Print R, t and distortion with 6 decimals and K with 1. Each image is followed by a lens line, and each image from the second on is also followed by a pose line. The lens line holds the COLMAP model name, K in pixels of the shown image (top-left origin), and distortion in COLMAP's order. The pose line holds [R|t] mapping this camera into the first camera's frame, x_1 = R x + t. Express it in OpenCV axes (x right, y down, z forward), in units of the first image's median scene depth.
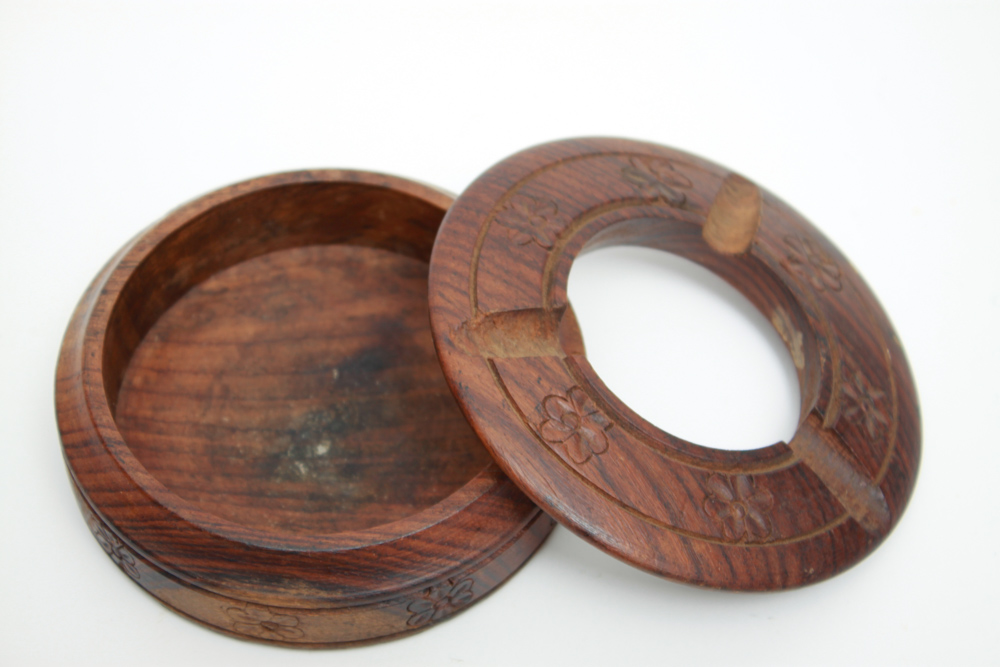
lens RADIAL K [[2370.1, 0, 500.0], [0, 2370.1, 333.5], [0, 0, 1]] dist [0.009904, -0.142588]
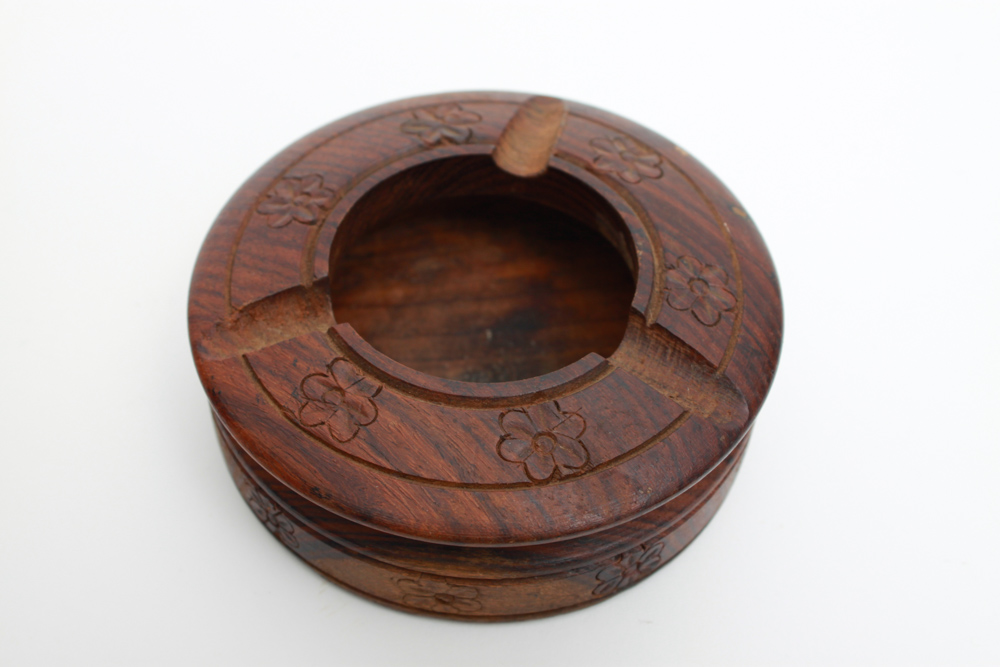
lens RADIAL K [[1426.5, 0, 500.0], [0, 1426.5, 333.5], [0, 0, 1]] dist [-0.121831, -0.001150]
pose [[0.929518, -0.275501, -0.245143, 0.220650], [0.268450, 0.961269, -0.062418, 0.062584], [0.252845, -0.007790, 0.967475, 0.486237]]
